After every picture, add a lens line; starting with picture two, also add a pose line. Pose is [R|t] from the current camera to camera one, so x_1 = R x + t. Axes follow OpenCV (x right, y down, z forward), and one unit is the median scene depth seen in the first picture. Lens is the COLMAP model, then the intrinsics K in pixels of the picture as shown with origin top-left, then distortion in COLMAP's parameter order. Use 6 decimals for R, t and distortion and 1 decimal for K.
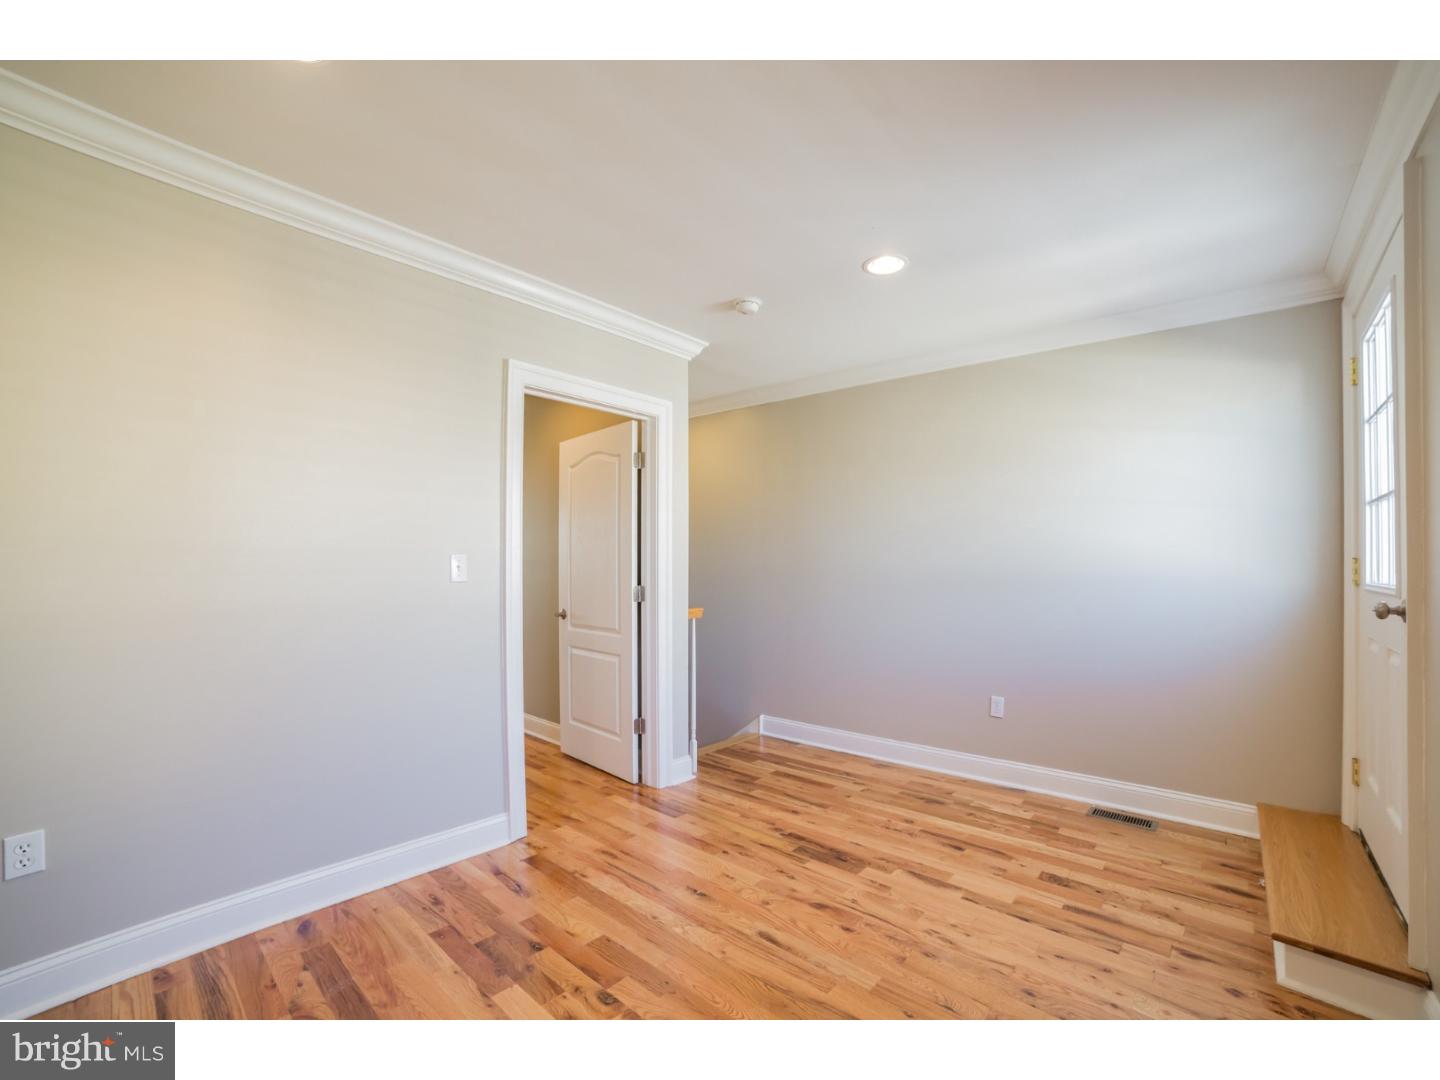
lens RADIAL K [[590.6, 0, 720.0], [0, 590.6, 540.0], [0, 0, 1]] dist [-0.000518, 0.000156]
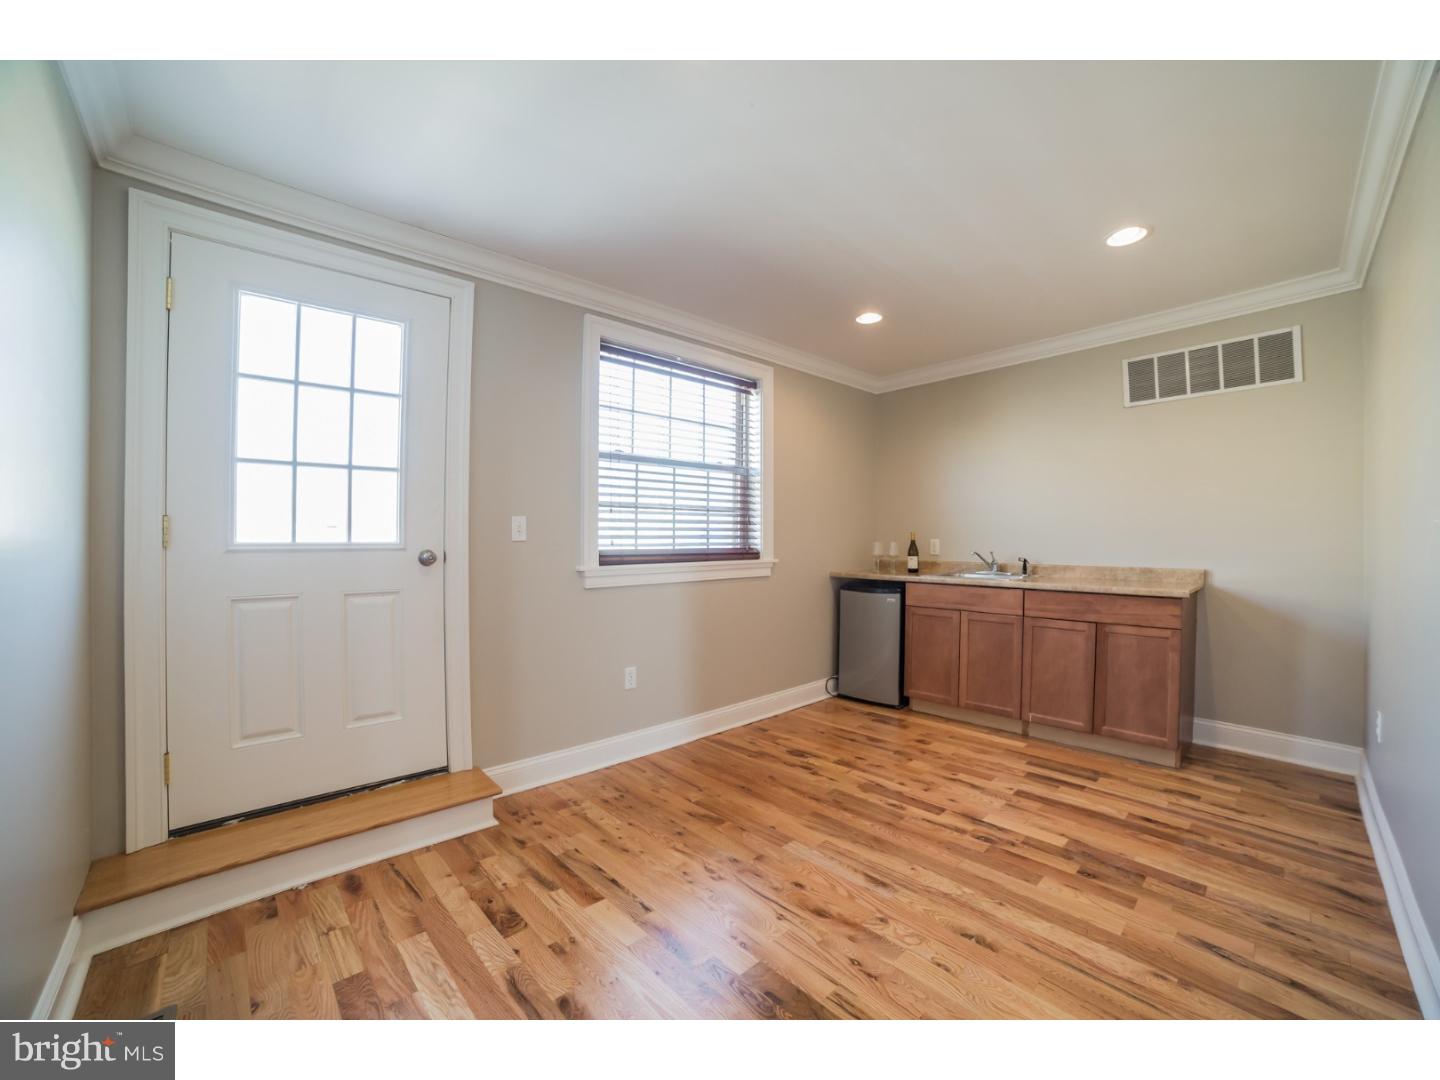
lens RADIAL K [[590.6, 0, 720.0], [0, 590.6, 540.0], [0, 0, 1]] dist [-0.000518, 0.000156]
pose [[-0.995618, -0.016307, 0.092082, 0.260680], [-0.020621, 0.998724, -0.046101, 0.114703], [-0.091212, -0.047797, -0.994684, 2.023264]]
